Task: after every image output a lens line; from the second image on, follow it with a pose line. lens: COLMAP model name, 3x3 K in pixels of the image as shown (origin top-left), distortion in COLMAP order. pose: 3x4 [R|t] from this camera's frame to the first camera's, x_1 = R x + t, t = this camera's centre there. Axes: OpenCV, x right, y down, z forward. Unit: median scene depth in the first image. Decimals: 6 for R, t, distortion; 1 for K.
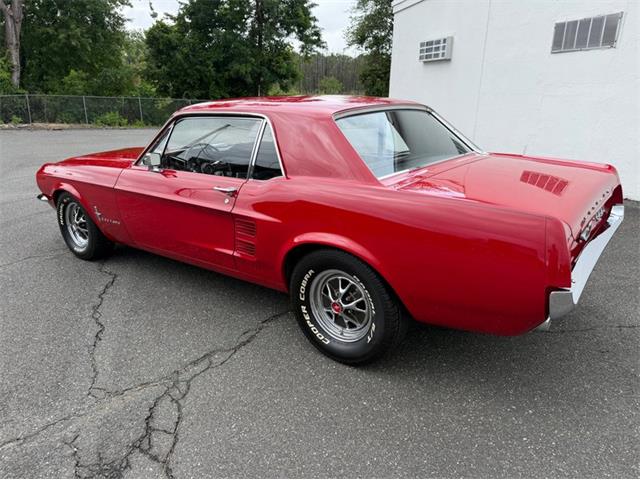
lens RADIAL K [[455.0, 0, 317.7], [0, 455.0, 238.3], [0, 0, 1]] dist [0.010489, -0.015604]
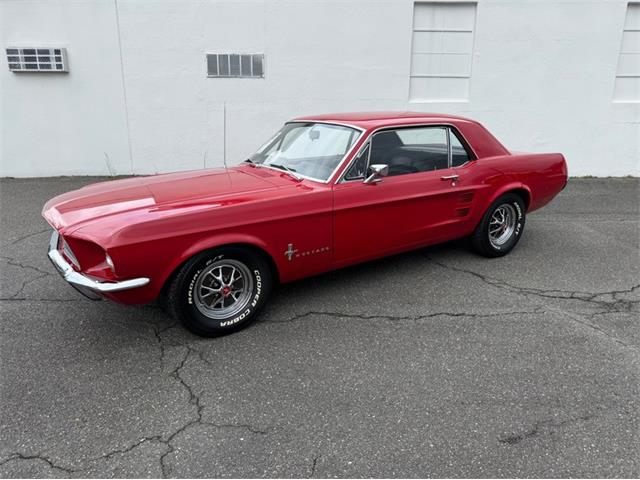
lens RADIAL K [[455.0, 0, 318.0], [0, 455.0, 237.5], [0, 0, 1]] dist [0.010489, -0.015604]
pose [[0.333484, -0.254407, 0.907781, -1.700198], [0.281325, 0.945884, 0.161738, -0.279062], [-0.899803, 0.201444, 0.387008, 0.870062]]
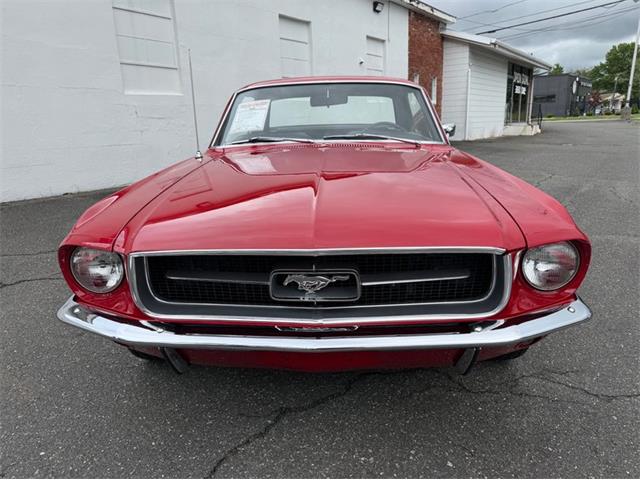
lens RADIAL K [[455.0, 0, 319.4], [0, 455.0, 240.4], [0, 0, 1]] dist [0.010489, -0.015604]
pose [[-0.578434, -0.195217, 0.792025, -1.241899], [0.266916, 0.872197, 0.409912, -0.531530], [-0.770824, 0.448511, -0.452403, 2.104151]]
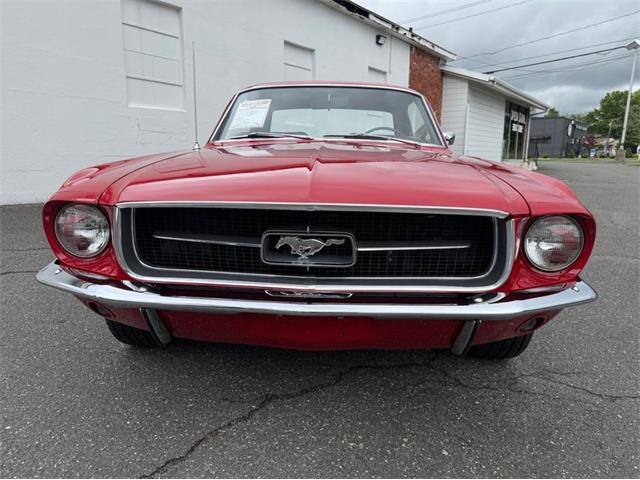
lens RADIAL K [[455.0, 0, 317.9], [0, 455.0, 239.2], [0, 0, 1]] dist [0.010489, -0.015604]
pose [[-0.576003, -0.162983, 0.801035, -1.238910], [0.227978, 0.909013, 0.348885, -0.457751], [-0.785014, 0.383577, -0.486438, 2.124431]]
